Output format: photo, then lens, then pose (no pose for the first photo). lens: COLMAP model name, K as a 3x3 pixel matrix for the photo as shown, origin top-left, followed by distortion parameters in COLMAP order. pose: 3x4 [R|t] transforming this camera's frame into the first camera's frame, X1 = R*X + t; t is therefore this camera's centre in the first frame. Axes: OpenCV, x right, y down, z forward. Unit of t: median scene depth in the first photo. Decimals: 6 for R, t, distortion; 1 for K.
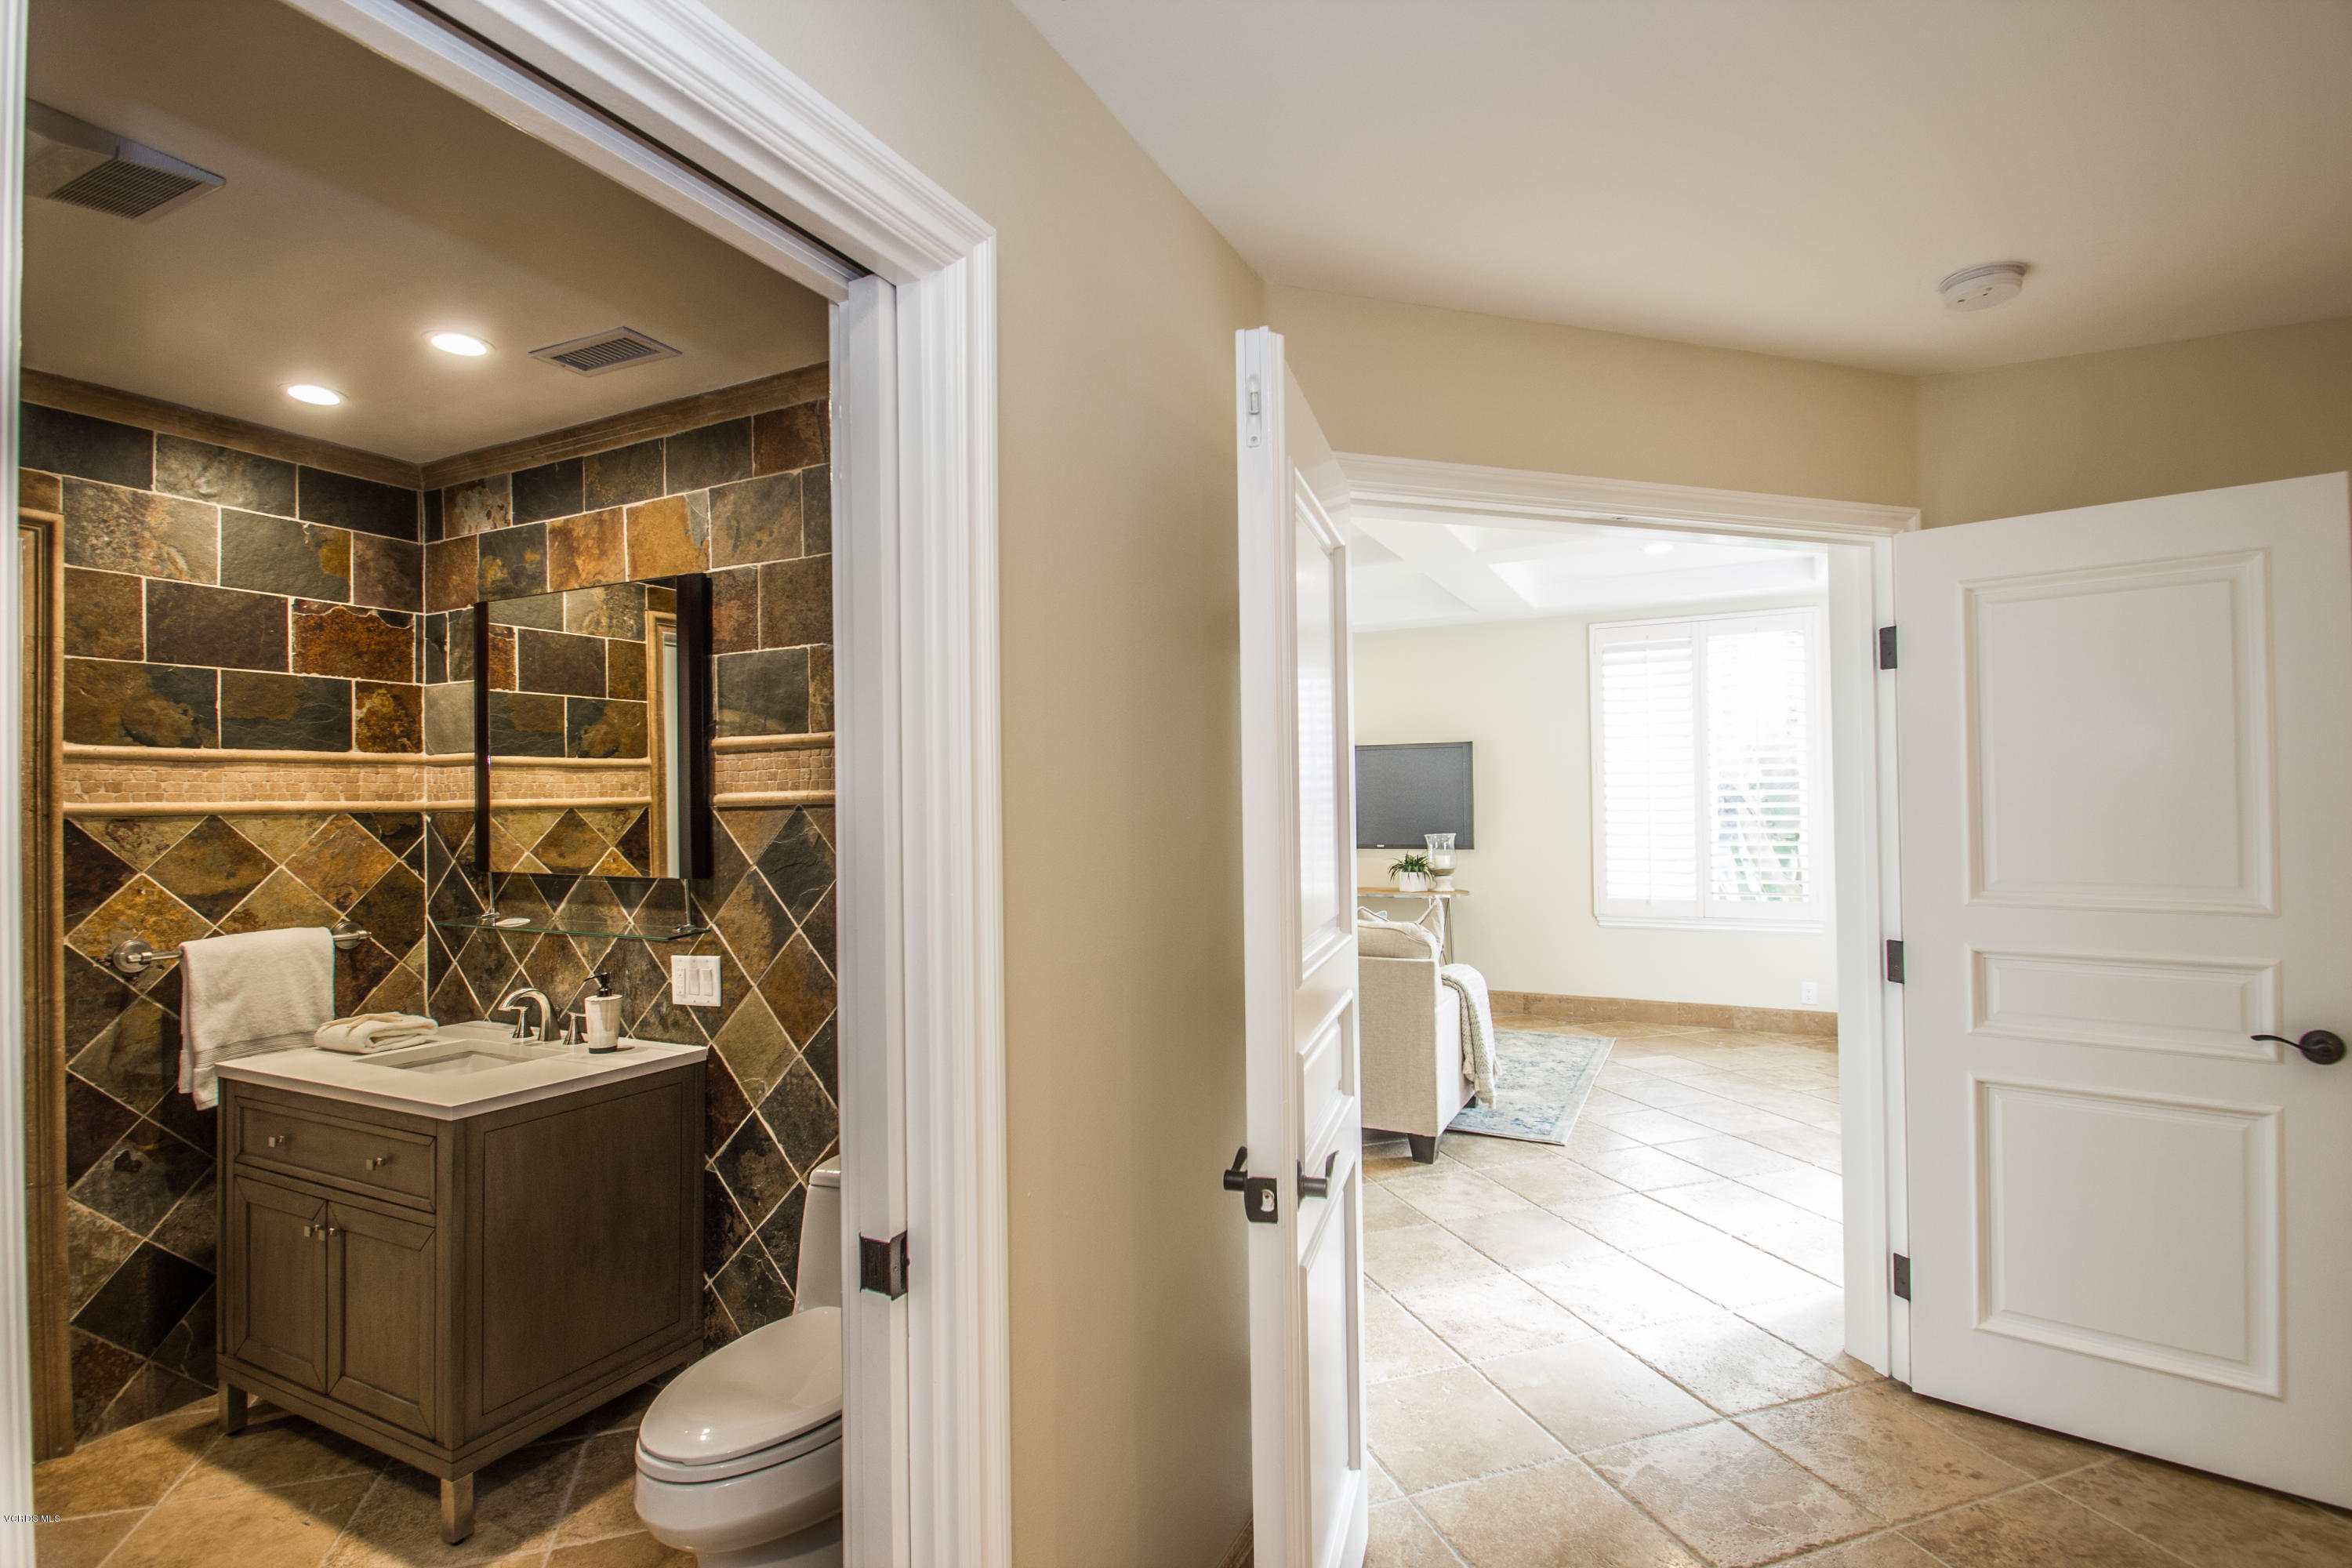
lens RADIAL K [[1099.3, 0, 1178.2], [0, 1099.3, 786.0], [0, 0, 1]] dist [0.010836, -0.015246]
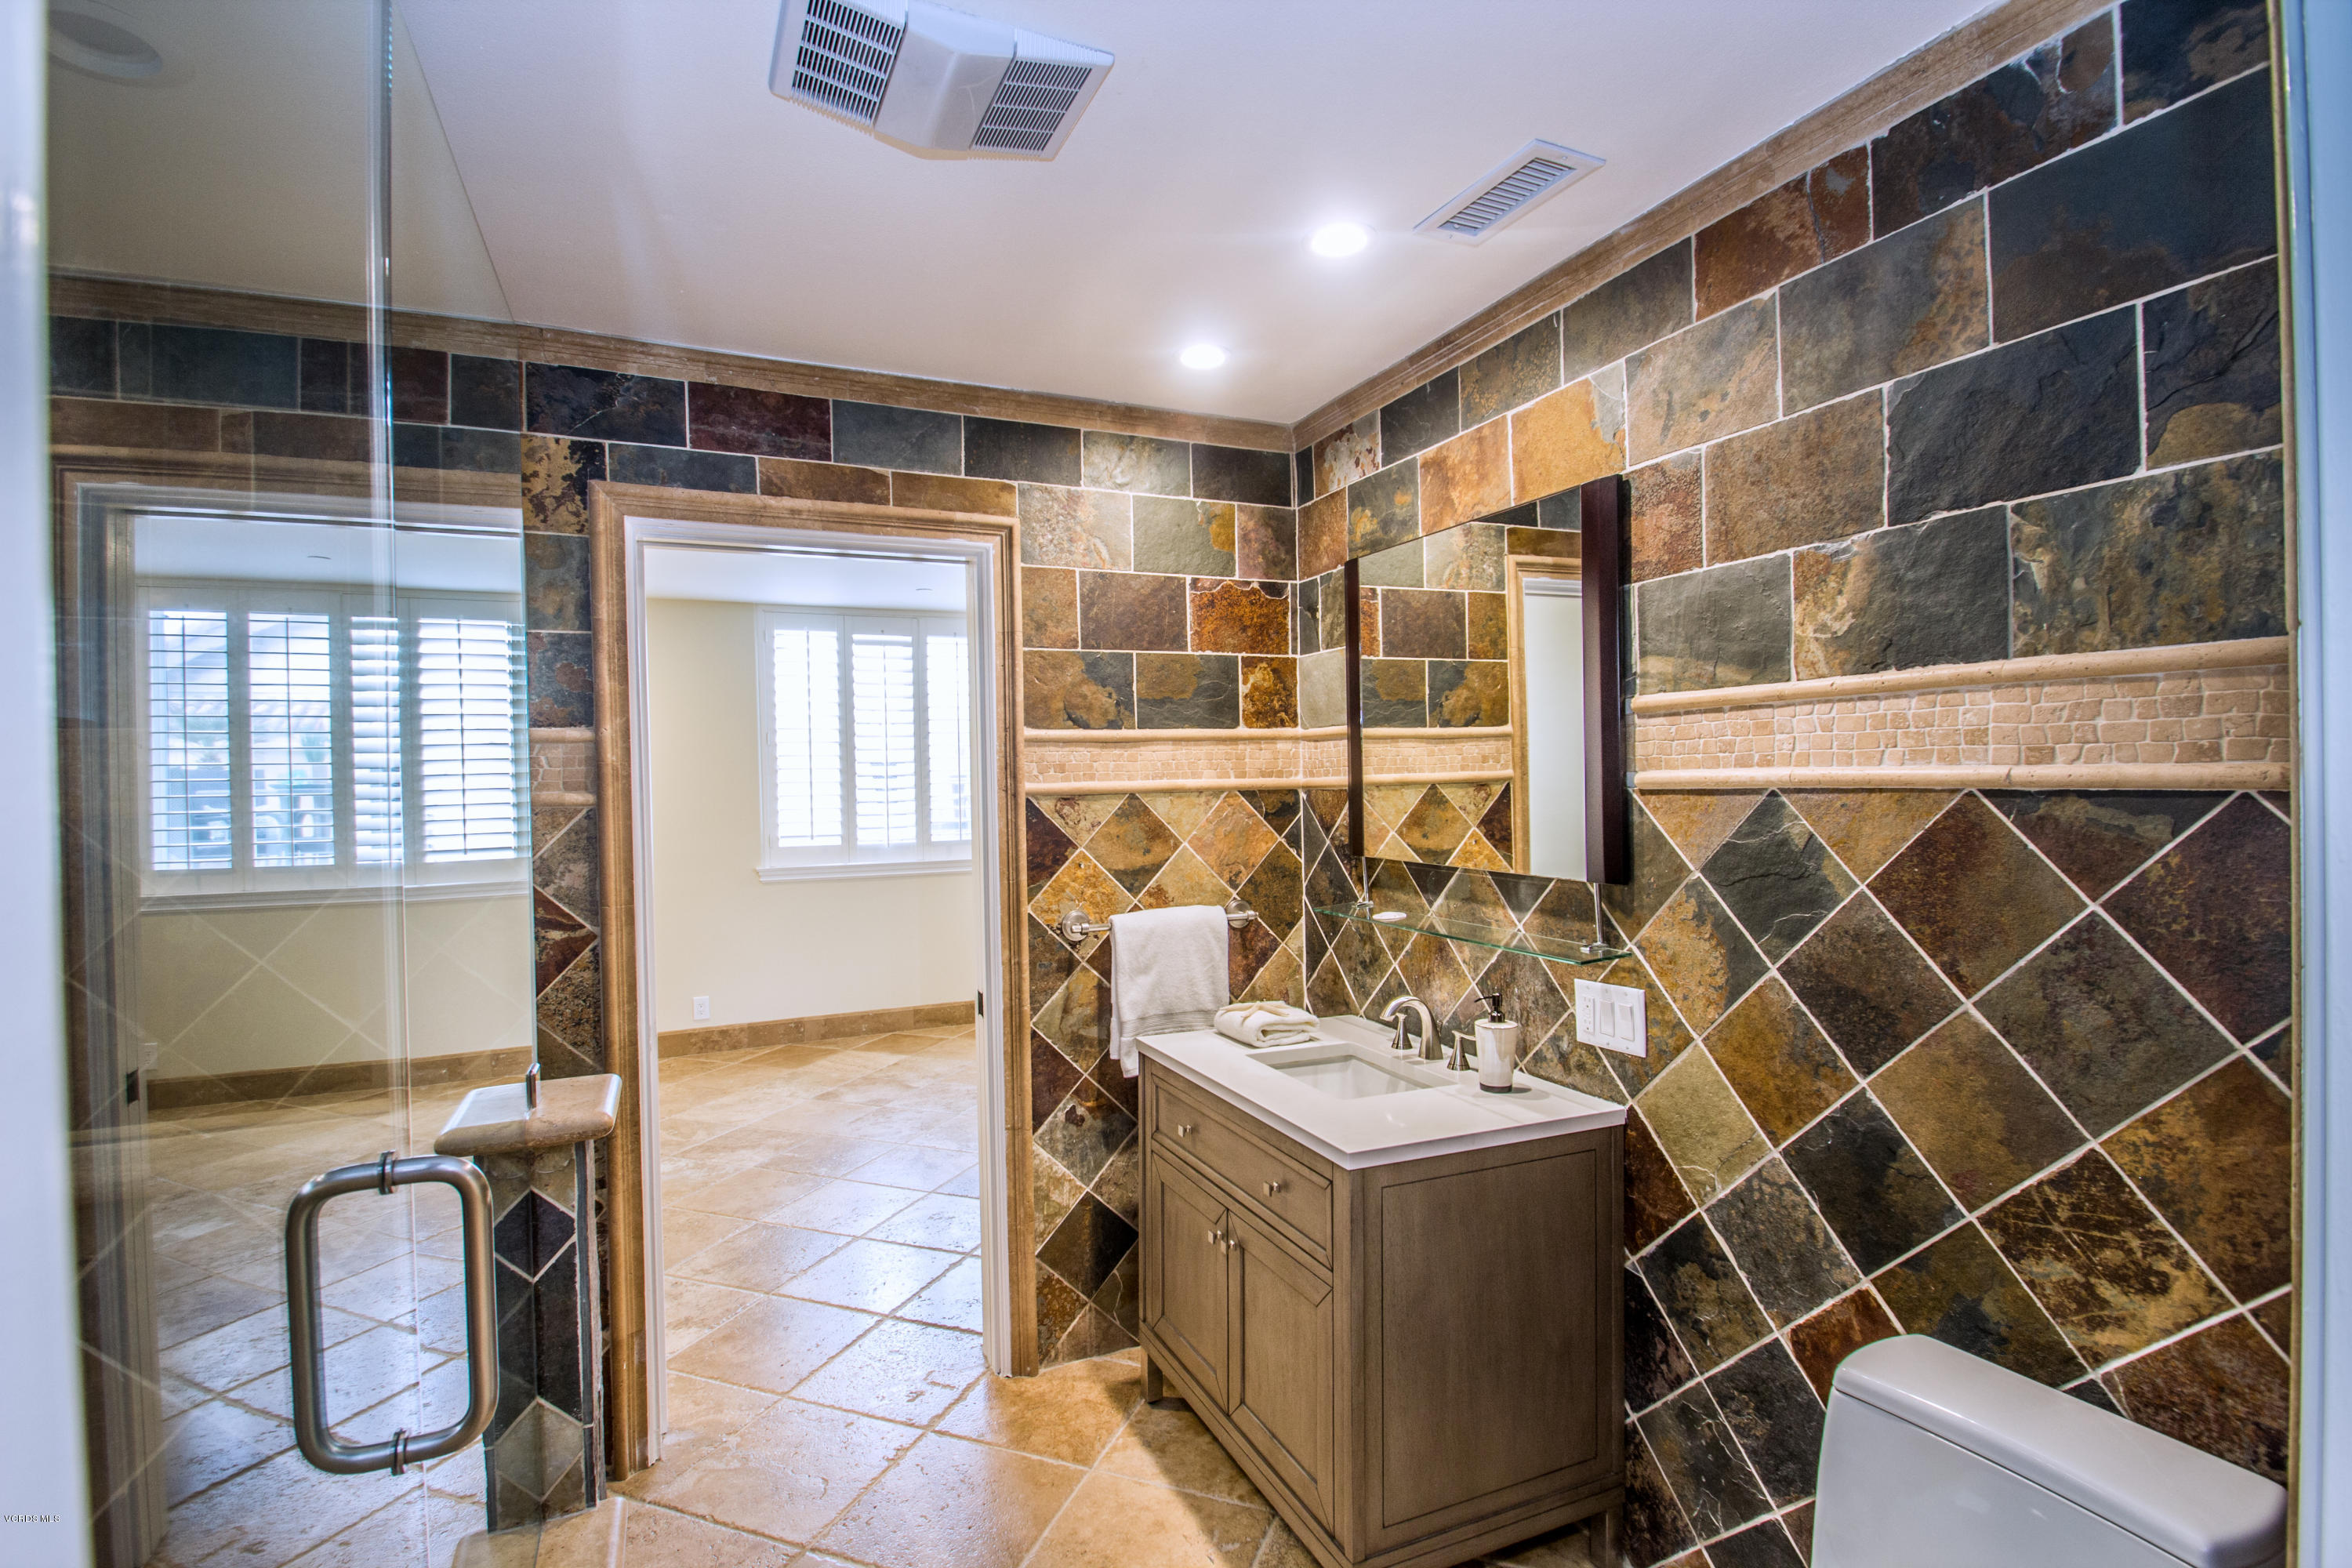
lens RADIAL K [[1099.3, 0, 1179.4], [0, 1099.3, 789.3], [0, 0, 1]] dist [0.010836, -0.015246]
pose [[0.771037, 0.006856, -0.636754, -0.186667], [0.016460, 0.999393, 0.030692, -0.008901], [0.636578, -0.034146, 0.770456, 0.233120]]
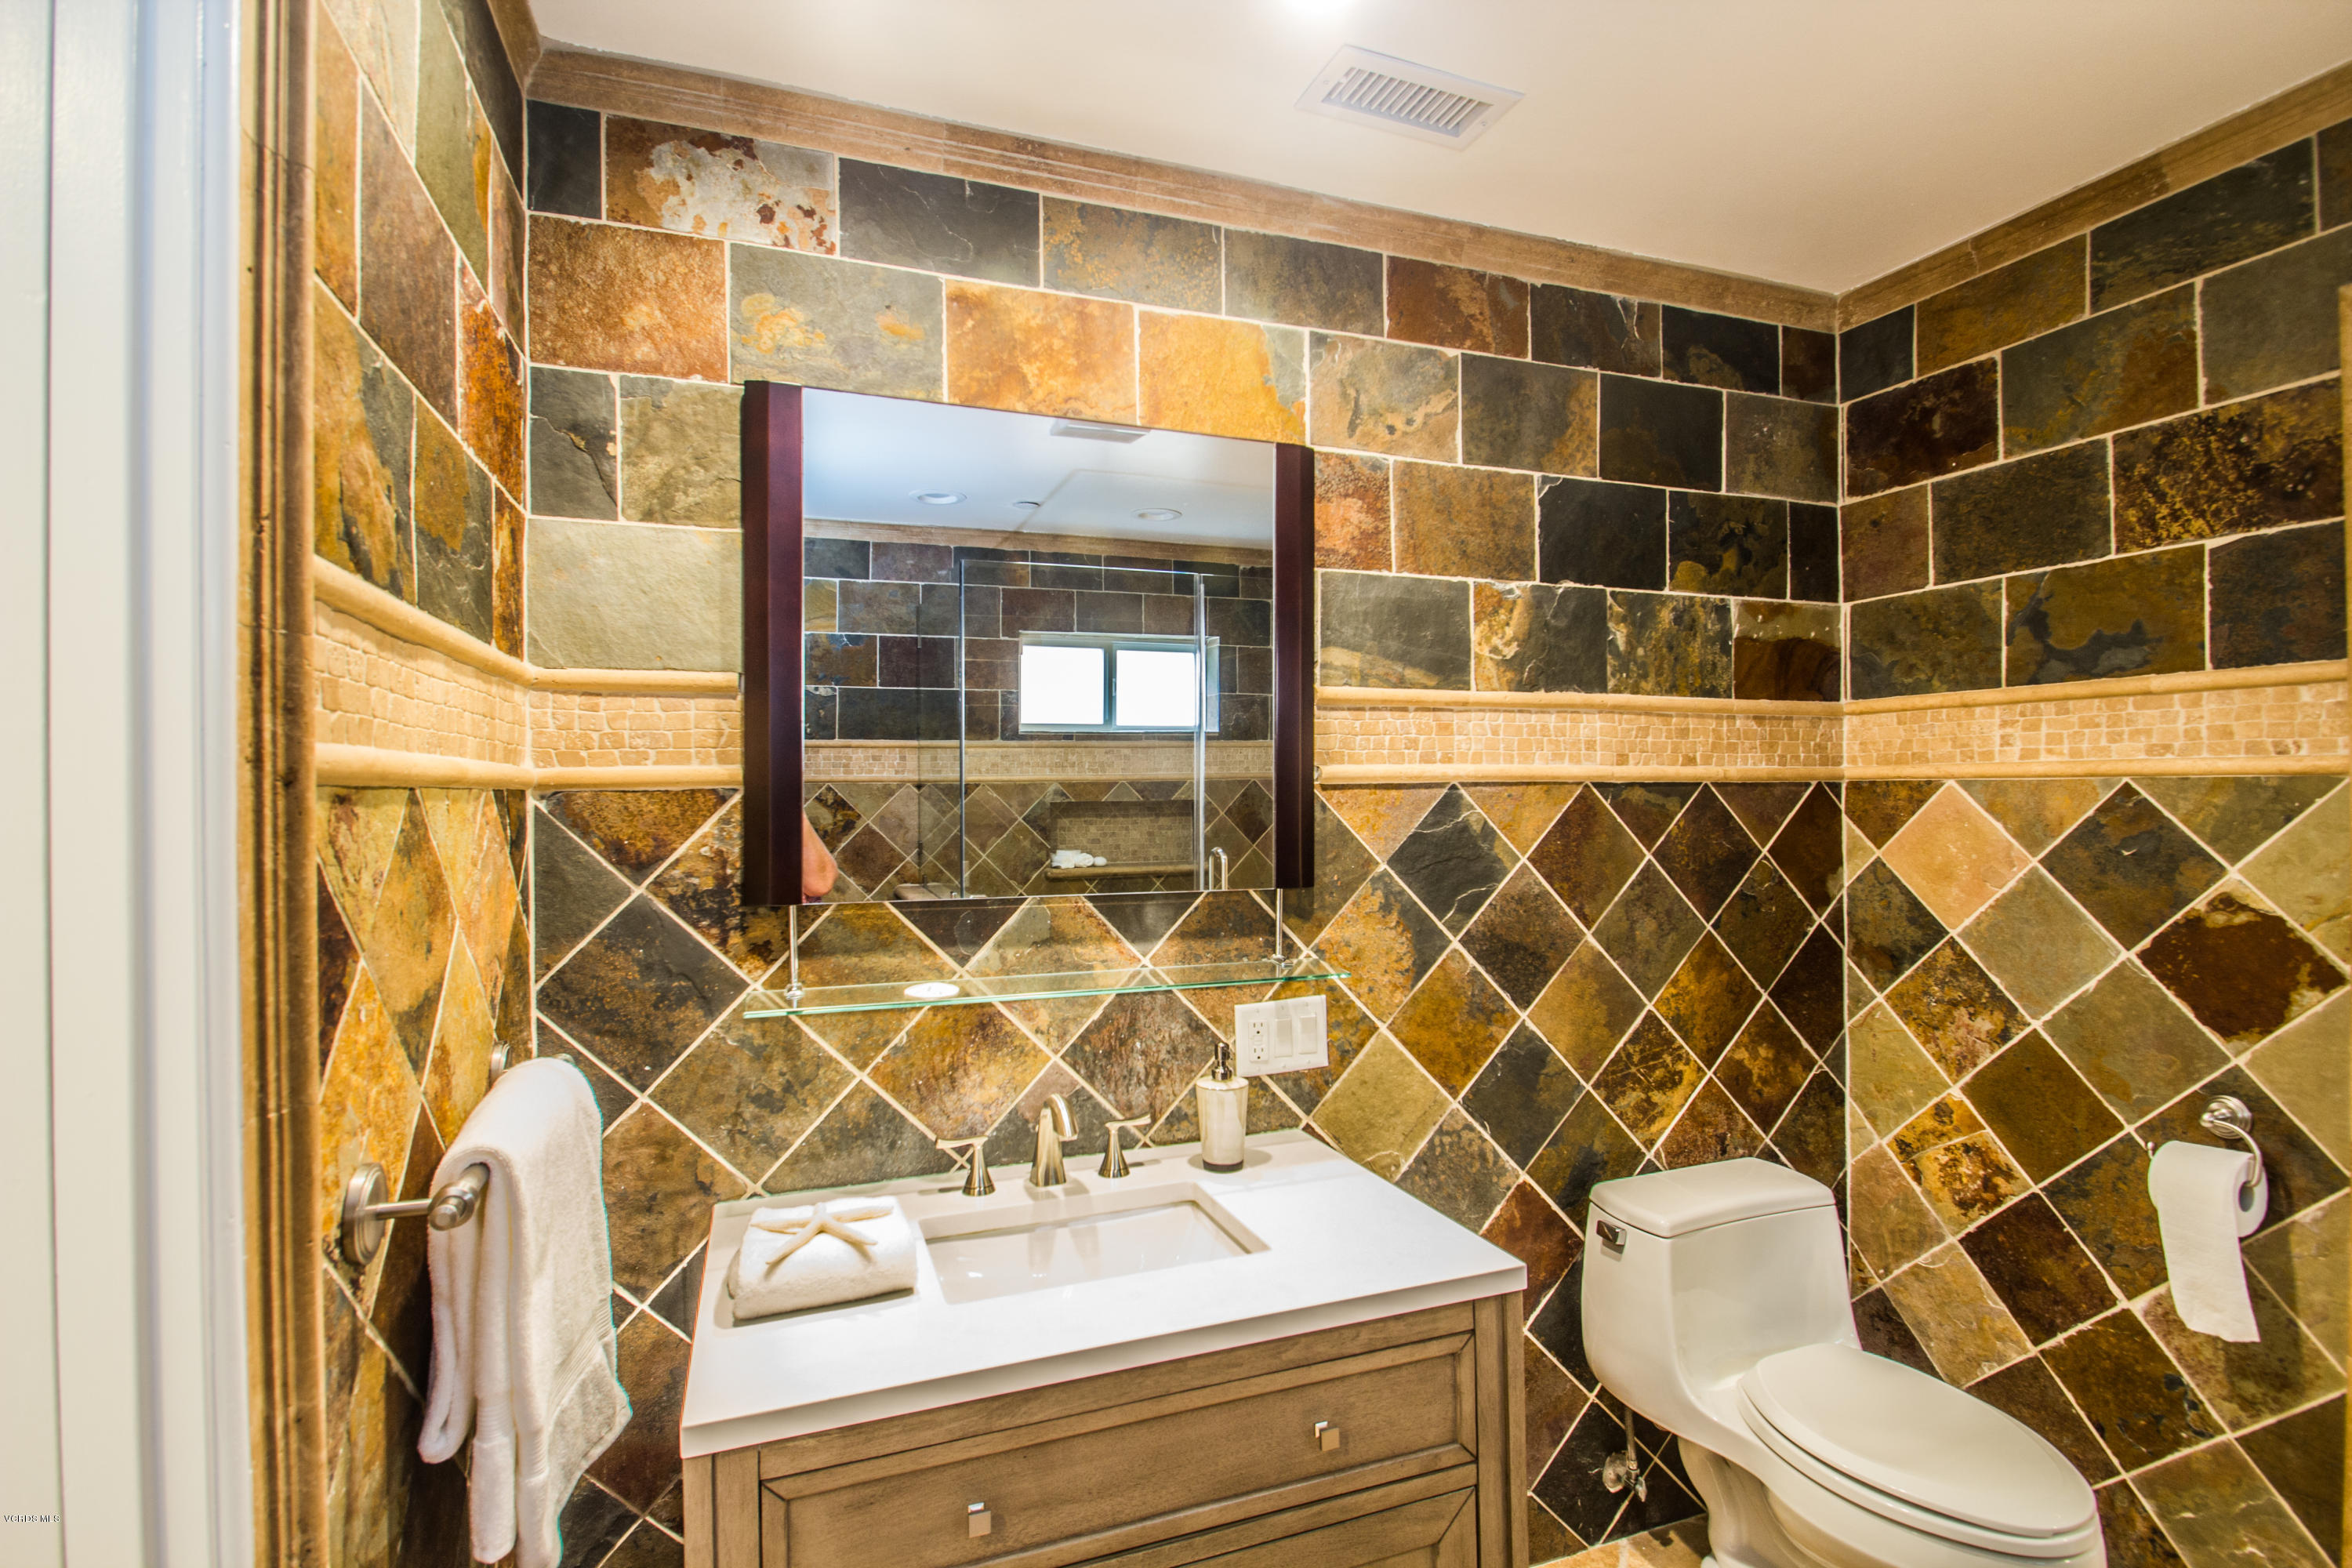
lens RADIAL K [[1099.3, 0, 1164.4], [0, 1099.3, 789.2], [0, 0, 1]] dist [0.010836, -0.015246]
pose [[0.690726, 0.010964, 0.723034, -1.006471], [-0.012177, 0.999920, -0.003530, 0.026118], [-0.723014, -0.006366, 0.690804, 0.588069]]
